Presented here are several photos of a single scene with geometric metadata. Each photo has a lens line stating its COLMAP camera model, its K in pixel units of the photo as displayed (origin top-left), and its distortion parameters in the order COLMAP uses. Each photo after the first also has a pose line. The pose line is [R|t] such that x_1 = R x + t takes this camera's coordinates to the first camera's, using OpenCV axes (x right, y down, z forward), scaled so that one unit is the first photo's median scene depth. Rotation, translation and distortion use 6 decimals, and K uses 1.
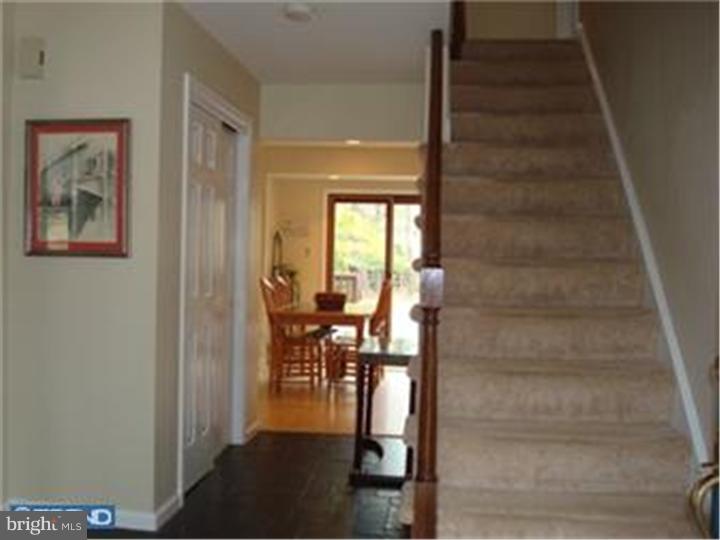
lens RADIAL K [[764.5, 0, 356.8], [0, 764.5, 272.9], [0, 0, 1]] dist [-0.057109, -0.151493]
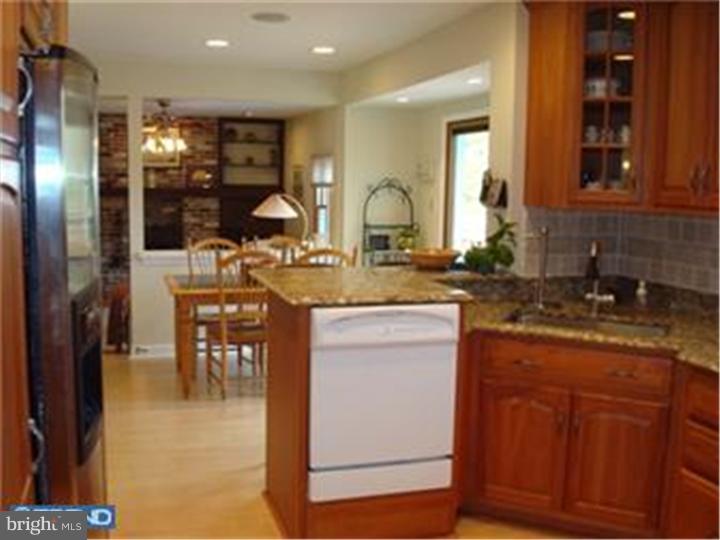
lens RADIAL K [[764.5, 0, 356.8], [0, 764.5, 272.9], [0, 0, 1]] dist [-0.057109, -0.151493]
pose [[0.398050, 0.090061, -0.912932, 0.929400], [-0.028804, 0.995906, 0.085687, -0.038887], [0.916911, -0.007812, 0.399015, 1.037107]]
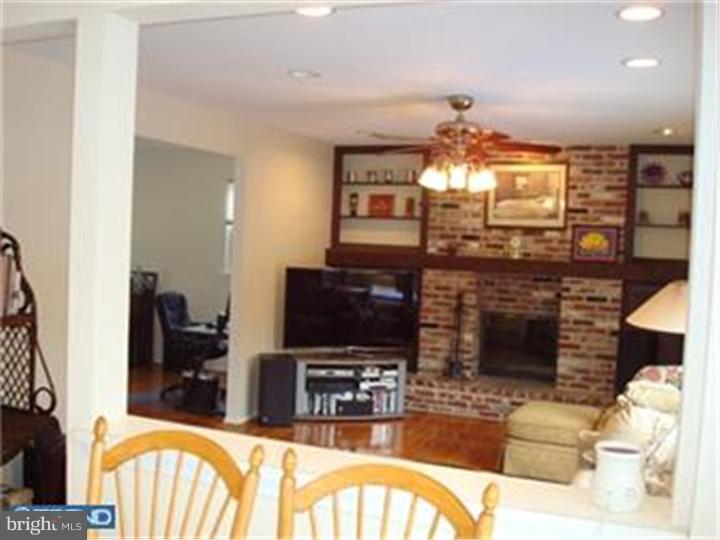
lens RADIAL K [[764.5, 0, 356.8], [0, 764.5, 272.9], [0, 0, 1]] dist [-0.057109, -0.151493]
pose [[-0.265921, 0.008424, -0.963958, 0.142896], [-0.071736, 0.997016, 0.028502, -0.069667], [0.961322, 0.076730, -0.264524, 1.440280]]
